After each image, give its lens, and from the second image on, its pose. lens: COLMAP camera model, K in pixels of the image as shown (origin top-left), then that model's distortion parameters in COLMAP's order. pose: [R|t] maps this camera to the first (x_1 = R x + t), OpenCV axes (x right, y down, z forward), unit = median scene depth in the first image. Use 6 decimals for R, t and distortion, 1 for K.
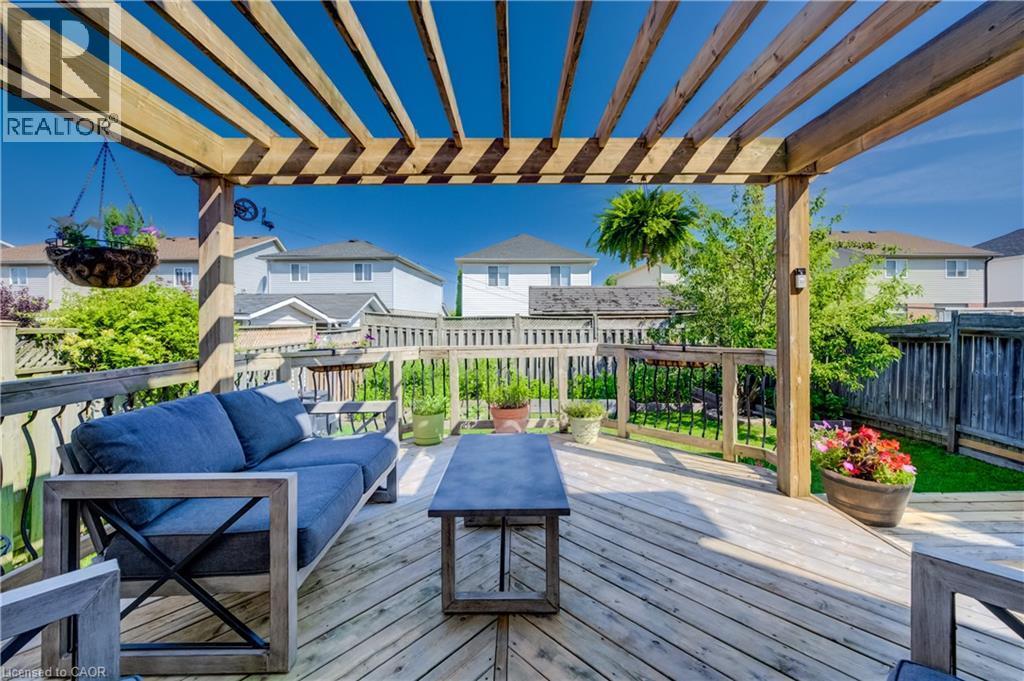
lens RADIAL K [[411.0, 0, 515.1], [0, 411.0, 323.8], [0, 0, 1]] dist [-0.001823, 0.000031]
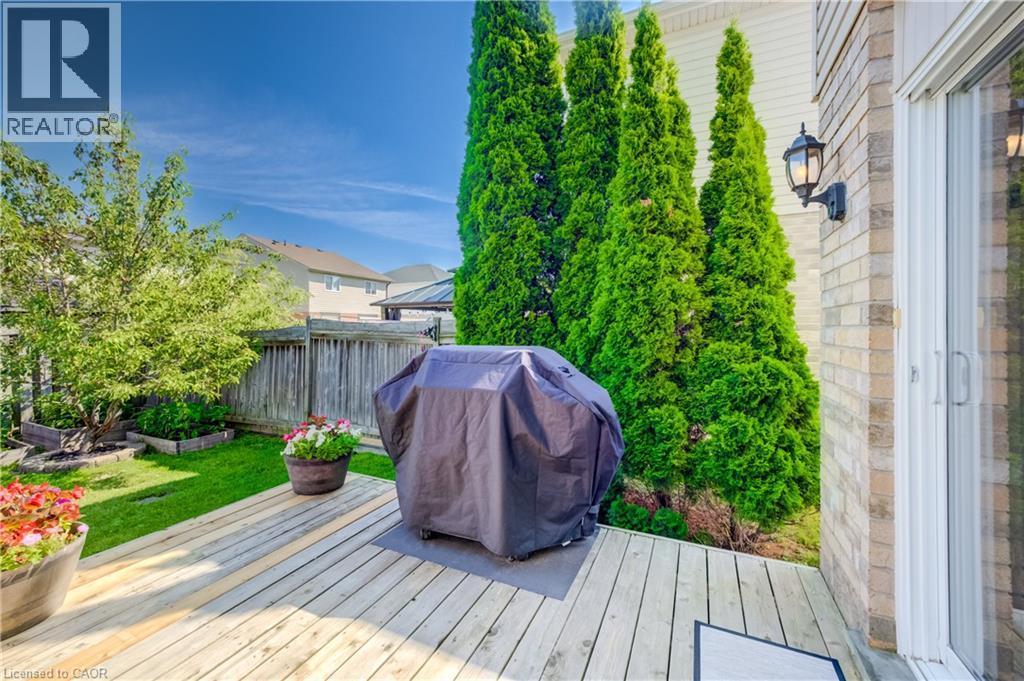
lens RADIAL K [[411.0, 0, 515.1], [0, 411.0, 323.8], [0, 0, 1]] dist [-0.001823, 0.000031]
pose [[0.435422, 0.013569, 0.900124, 0.455548], [0.000856, 0.999880, -0.015487, 0.010373], [-0.900226, 0.007514, 0.435358, -0.000318]]
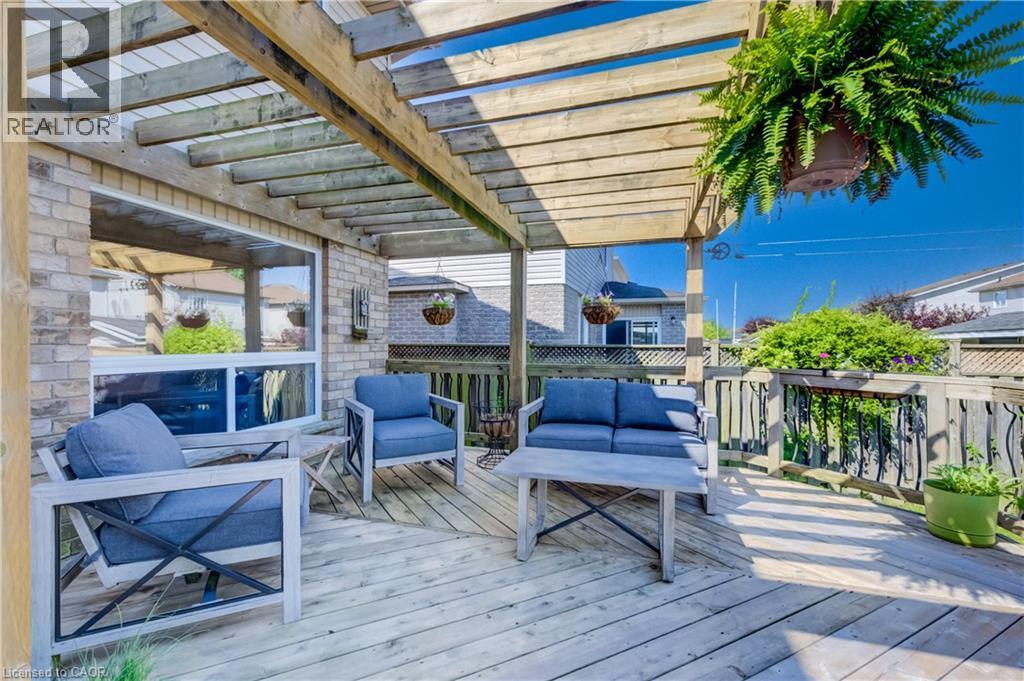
lens RADIAL K [[425.6, 0, 513.8], [0, 425.6, 348.0], [0, 0, 1]] dist [0.000308, 0.000095]
pose [[-0.295008, 0.013140, -0.955404, 0.606740], [-0.000357, 0.999904, 0.013862, 0.002215], [0.955495, 0.004431, -0.294975, 0.598307]]
